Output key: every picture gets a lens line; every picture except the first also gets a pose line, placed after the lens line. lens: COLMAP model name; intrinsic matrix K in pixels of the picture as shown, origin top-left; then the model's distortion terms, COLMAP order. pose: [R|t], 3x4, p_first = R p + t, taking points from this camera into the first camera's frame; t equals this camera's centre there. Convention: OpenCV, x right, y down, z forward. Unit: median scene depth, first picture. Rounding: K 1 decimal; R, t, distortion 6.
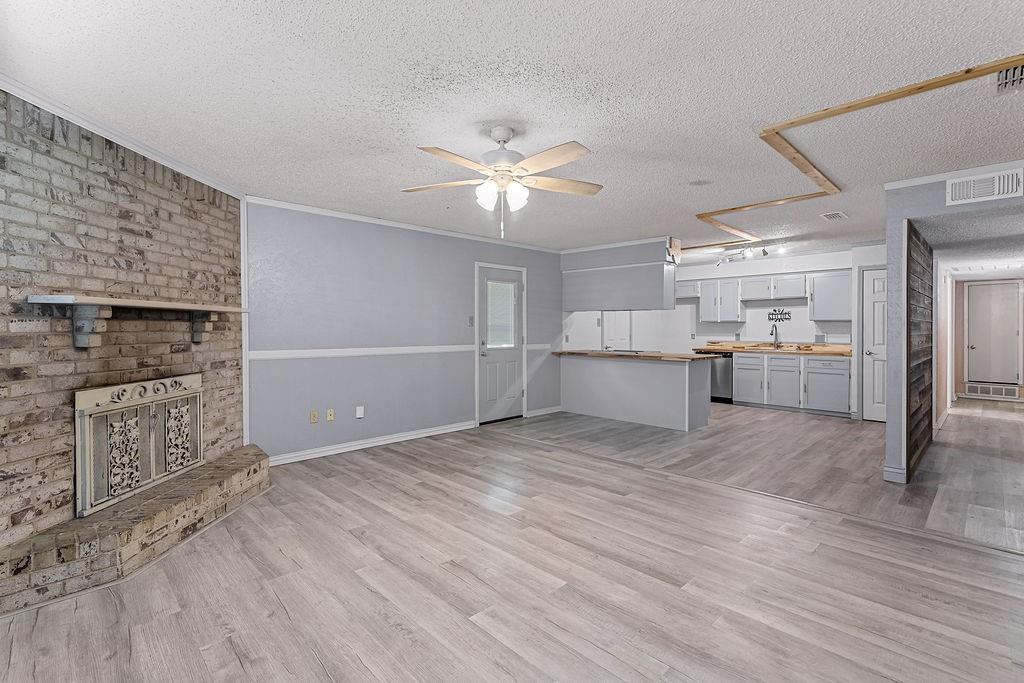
lens RADIAL K [[476.0, 0, 510.4], [0, 476.0, 333.5], [0, 0, 1]] dist [-0.000099, -0.000109]
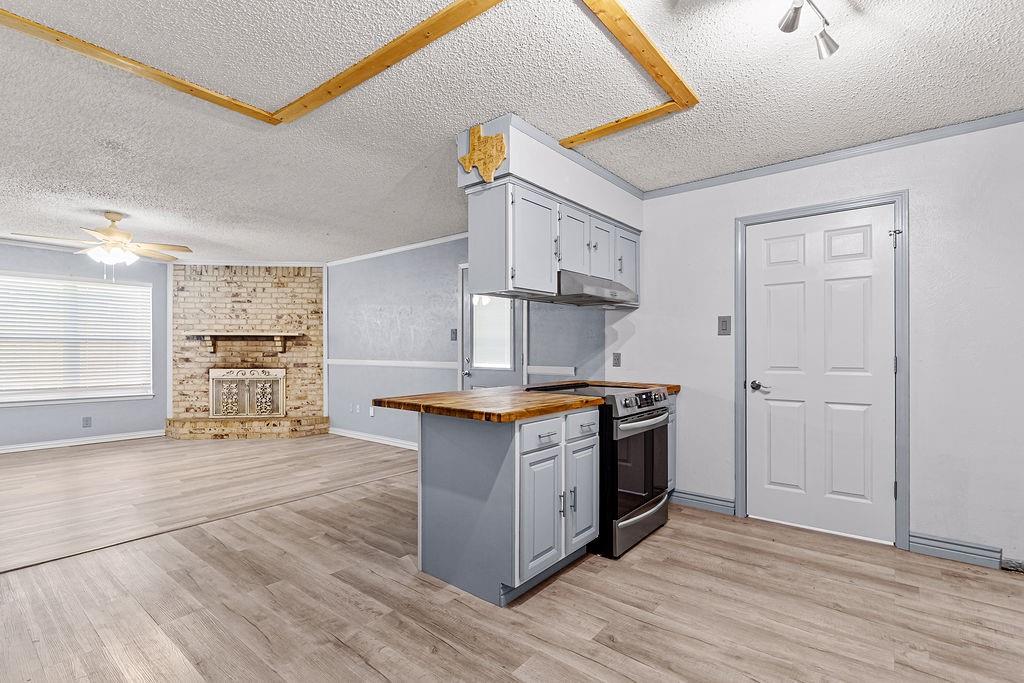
lens RADIAL K [[476.0, 0, 502.4], [0, 476.0, 355.9], [0, 0, 1]] dist [-0.000099, -0.000109]
pose [[0.107718, 0.010623, -0.994125, 1.436589], [-0.011639, 0.999888, 0.009424, 0.006604], [0.994113, 0.010556, 0.107830, 1.811021]]
